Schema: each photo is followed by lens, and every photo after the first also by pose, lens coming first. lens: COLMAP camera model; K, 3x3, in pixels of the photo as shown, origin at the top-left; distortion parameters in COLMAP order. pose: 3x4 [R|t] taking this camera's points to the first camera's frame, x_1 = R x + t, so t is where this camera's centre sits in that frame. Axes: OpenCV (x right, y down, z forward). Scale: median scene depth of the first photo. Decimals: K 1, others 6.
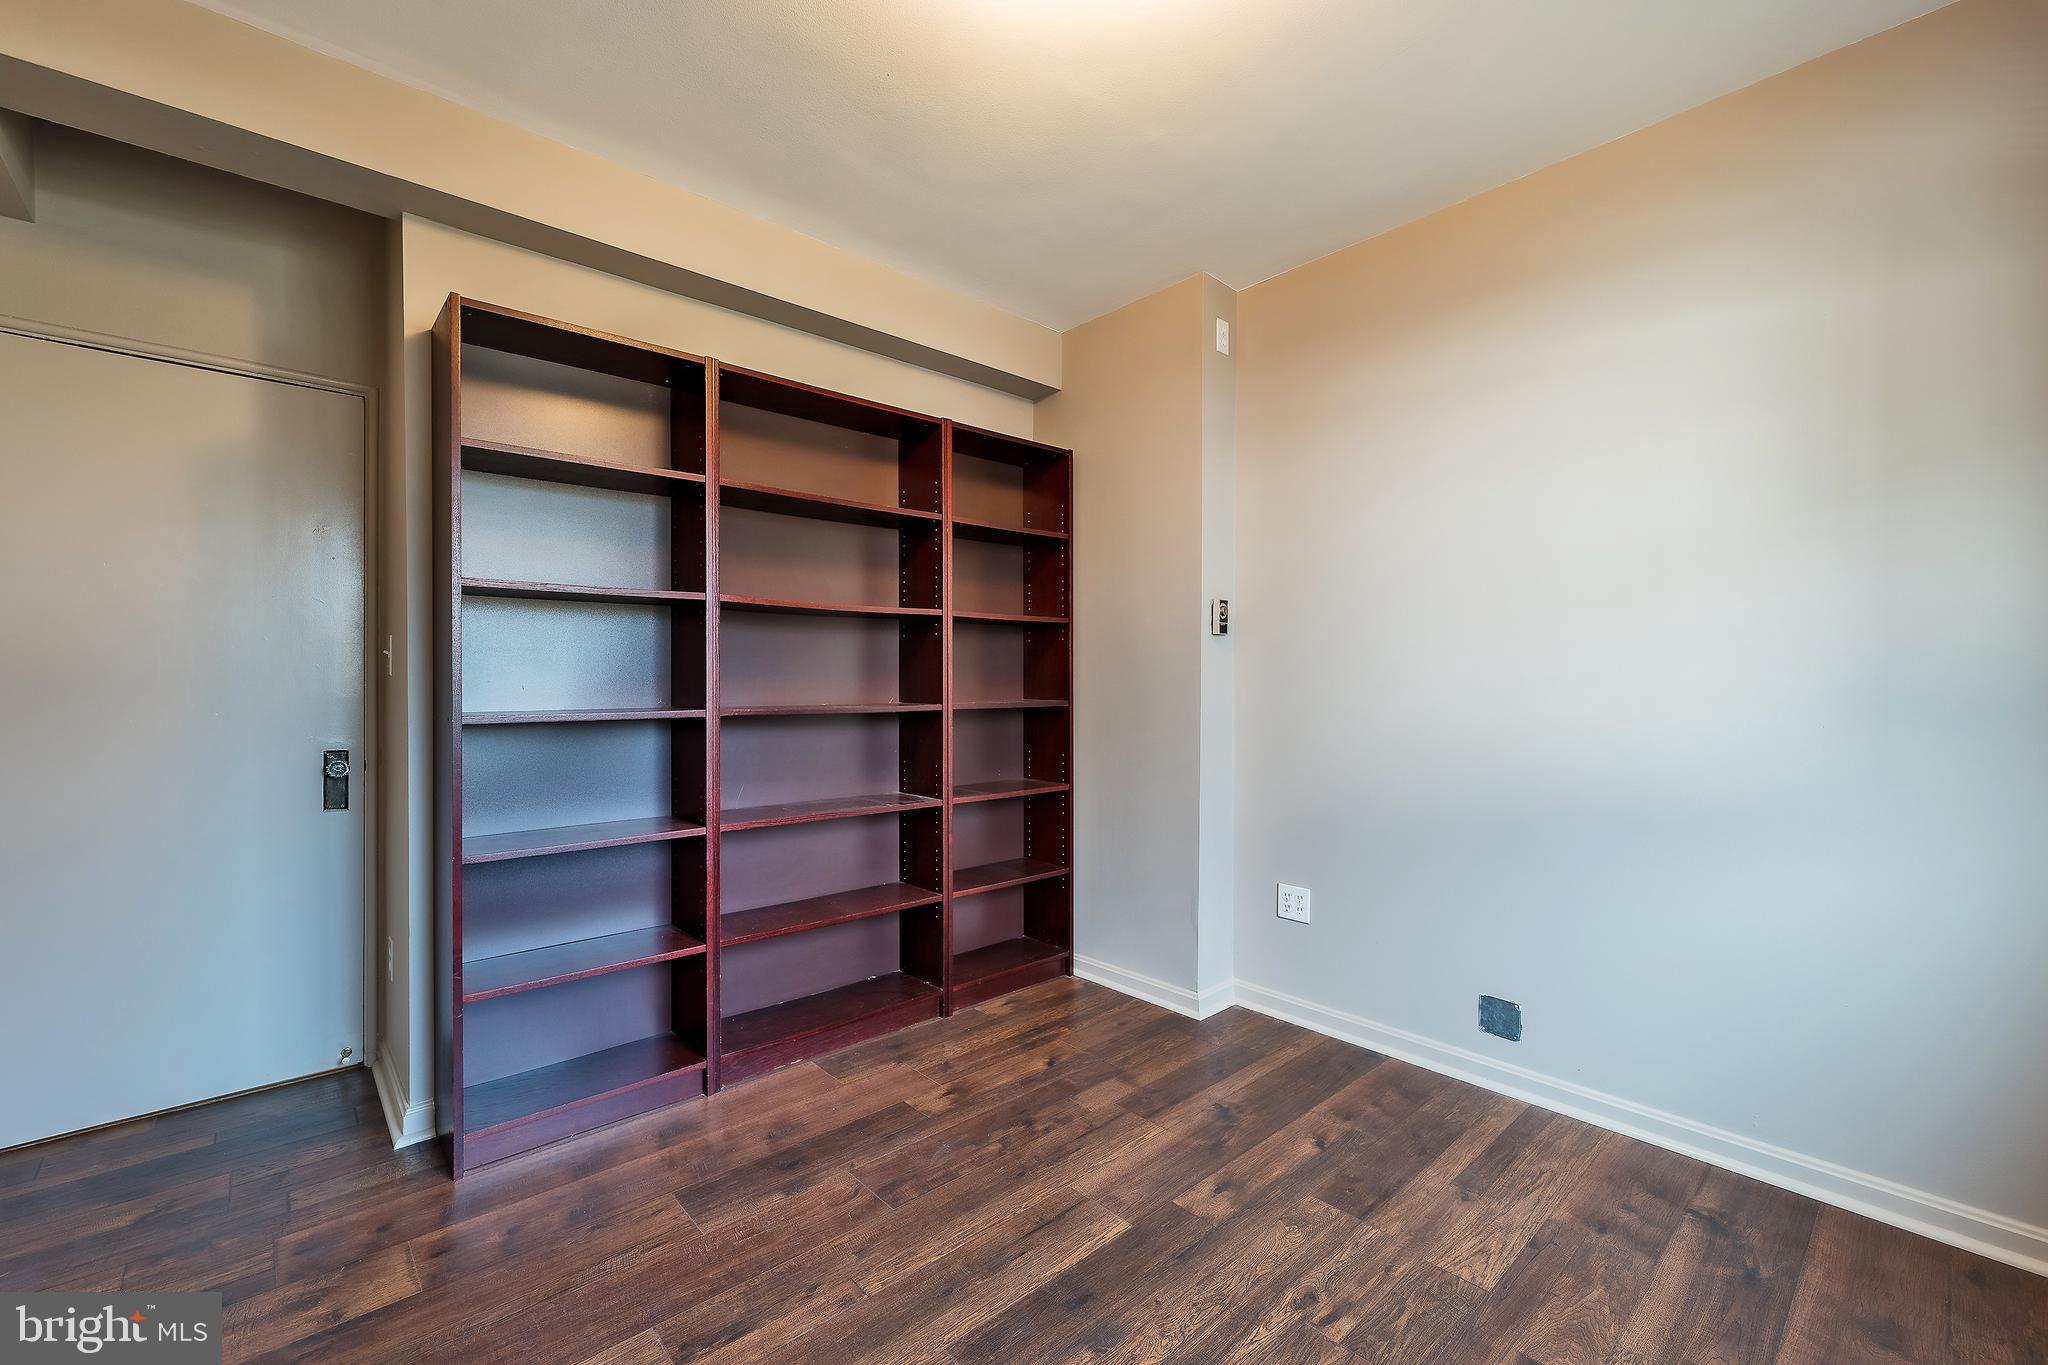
lens RADIAL K [[853.6, 0, 1040.6], [0, 853.6, 681.4], [0, 0, 1]] dist [0.000530, -0.000064]
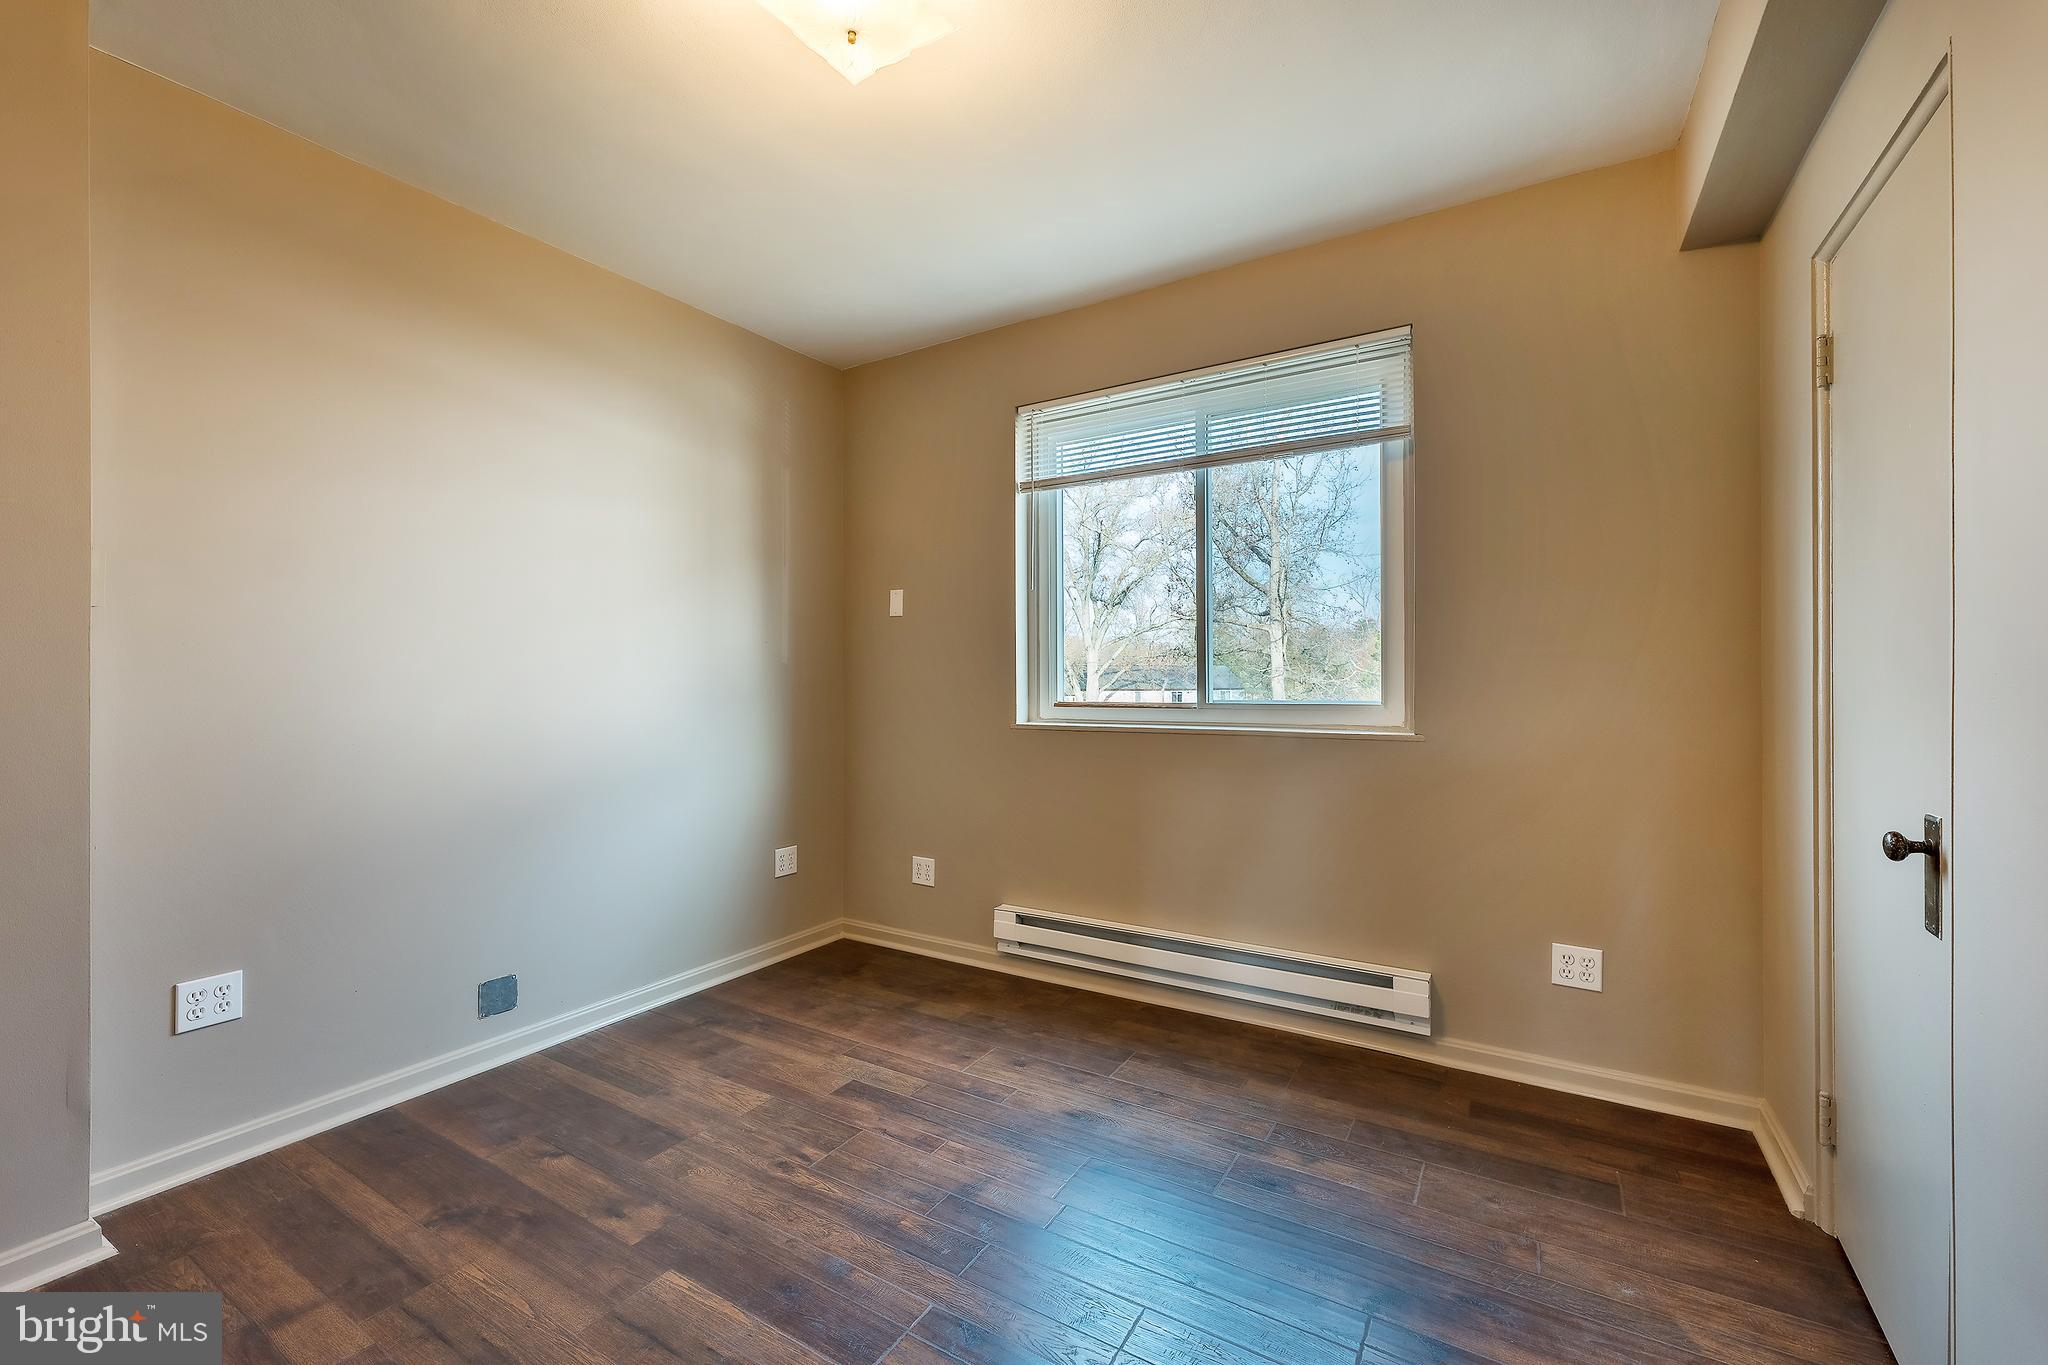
lens RADIAL K [[832.9, 0, 1024.0], [0, 832.9, 682.5], [0, 0, 1]] dist [0.000132, 0.000066]
pose [[-0.275930, -0.003399, 0.961172, -0.809843], [0.003728, 0.999982, 0.004606, 0.001164], [-0.961171, 0.004854, -0.275912, 0.827725]]
